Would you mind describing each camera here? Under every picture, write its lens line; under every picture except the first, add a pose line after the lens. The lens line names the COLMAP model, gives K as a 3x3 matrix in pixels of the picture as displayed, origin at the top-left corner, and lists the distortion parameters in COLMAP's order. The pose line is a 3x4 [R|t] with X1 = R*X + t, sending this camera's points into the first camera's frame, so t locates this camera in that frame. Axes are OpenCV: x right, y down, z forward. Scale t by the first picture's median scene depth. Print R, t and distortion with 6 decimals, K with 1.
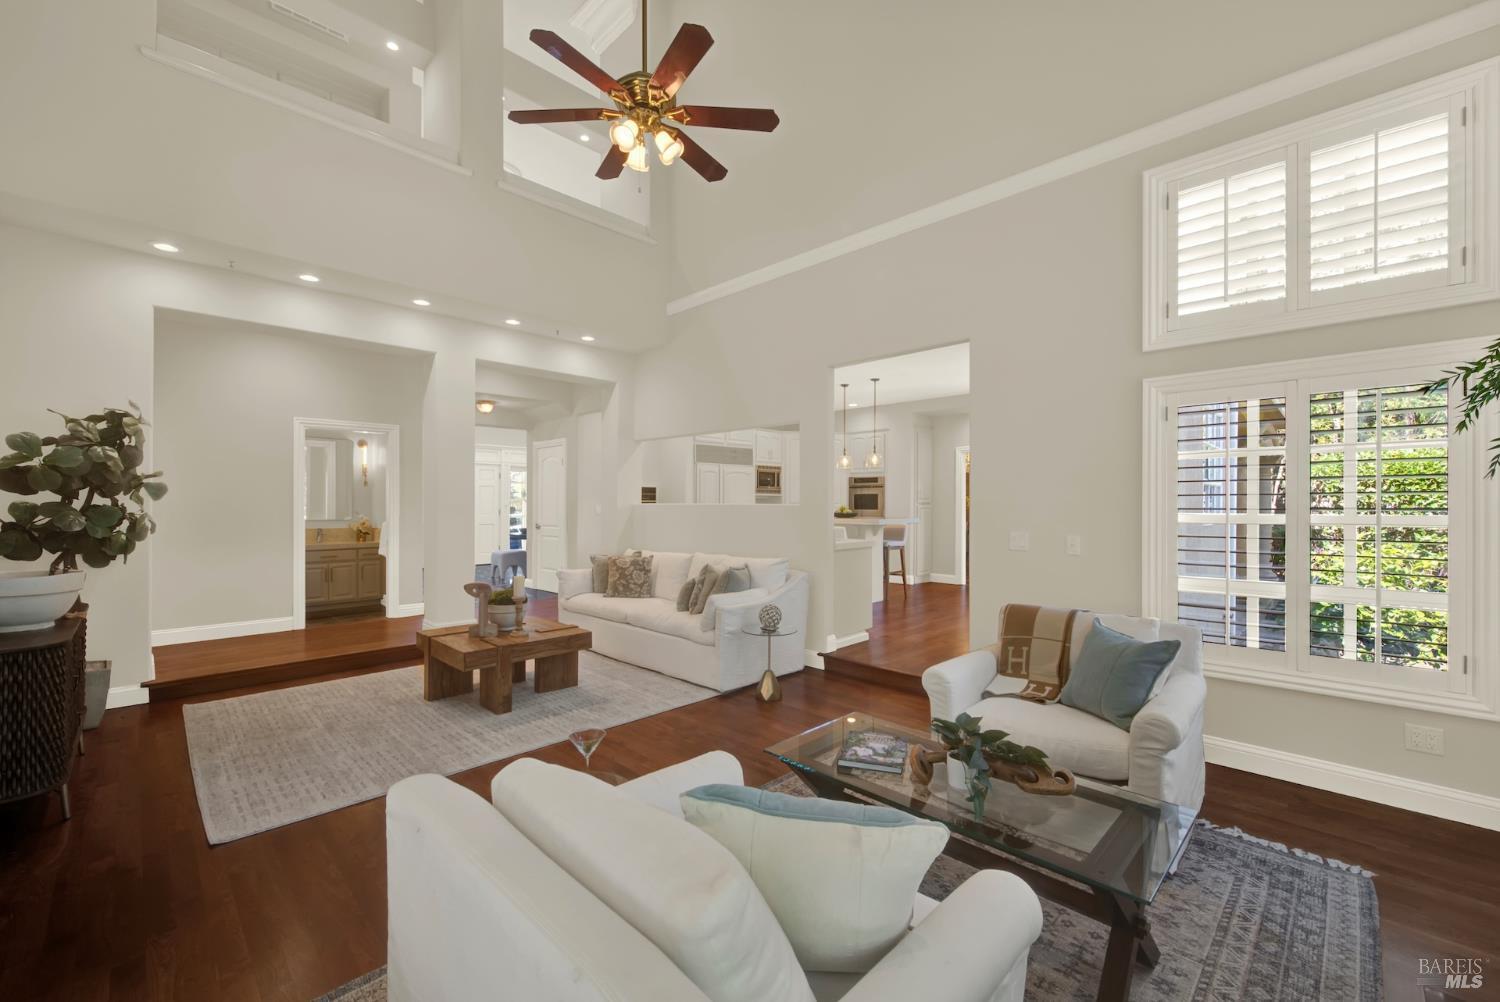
lens RADIAL K [[609.3, 0, 750.6], [0, 609.3, 502.4], [0, 0, 1]] dist [0.000315, -0.002212]
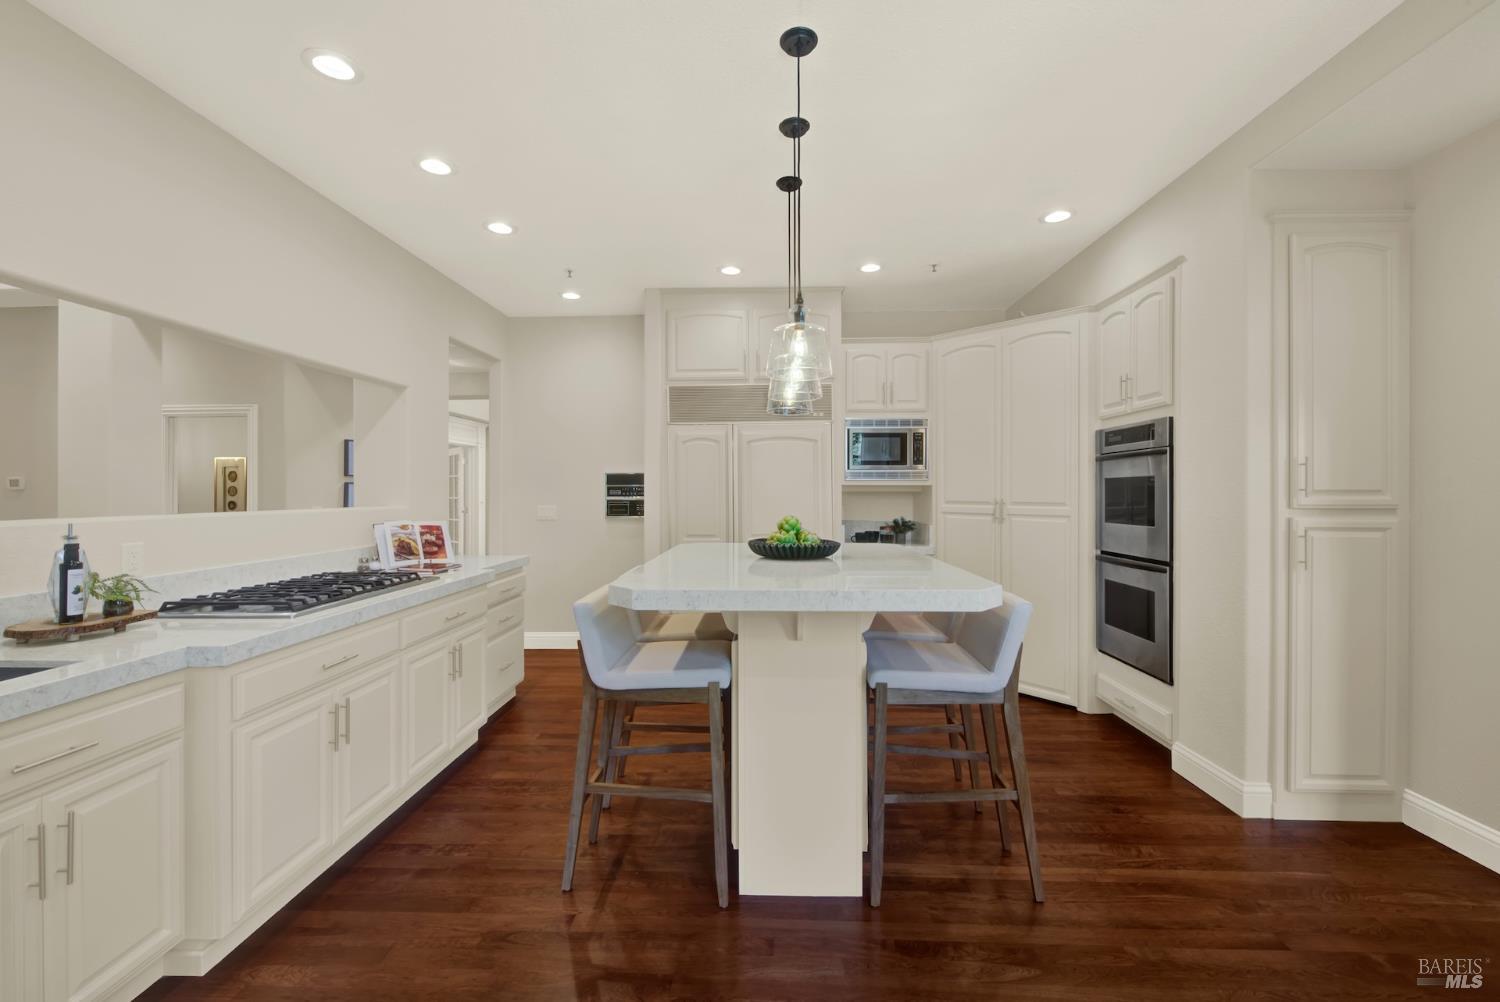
lens RADIAL K [[609.3, 0, 747.2], [0, 609.3, 492.7], [0, 0, 1]] dist [0.000315, -0.002212]
pose [[0.675441, -0.001284, -0.737413, 0.301145], [0.003081, 0.999995, 0.001081, -0.006554], [0.737408, -0.003003, 0.675441, 0.642184]]
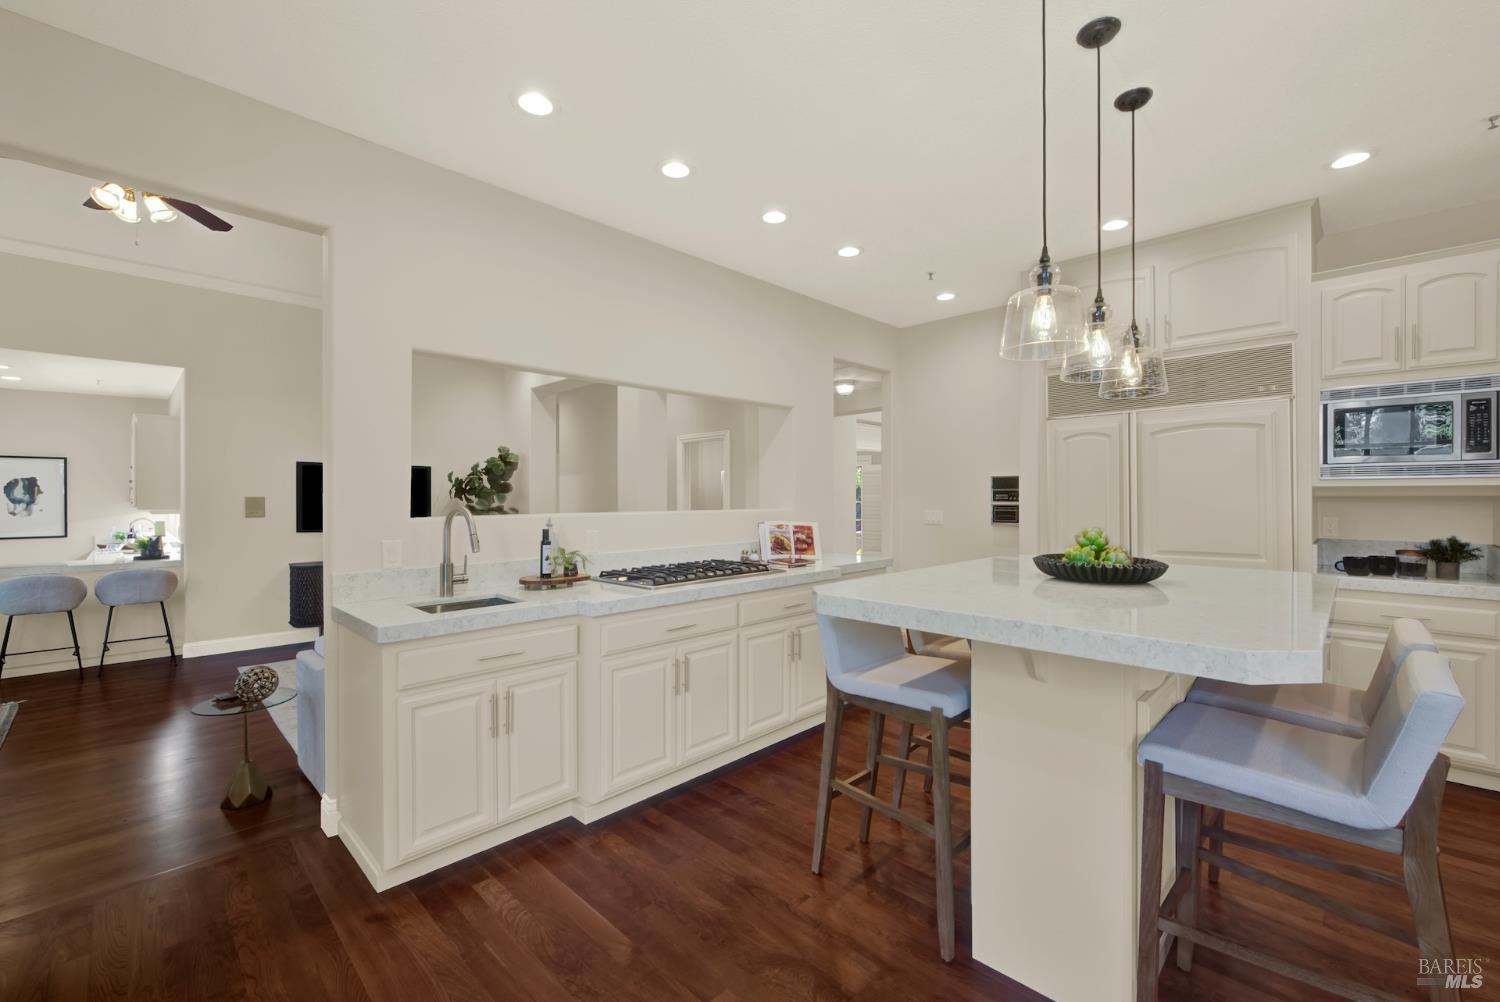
lens RADIAL K [[609.3, 0, 750.1], [0, 609.3, 501.6], [0, 0, 1]] dist [0.000315, -0.002212]
pose [[0.013180, 0.006280, -0.999893, 0.325677], [0.002751, 0.999976, 0.006317, -0.006589], [0.999909, -0.002834, 0.013162, 0.711508]]
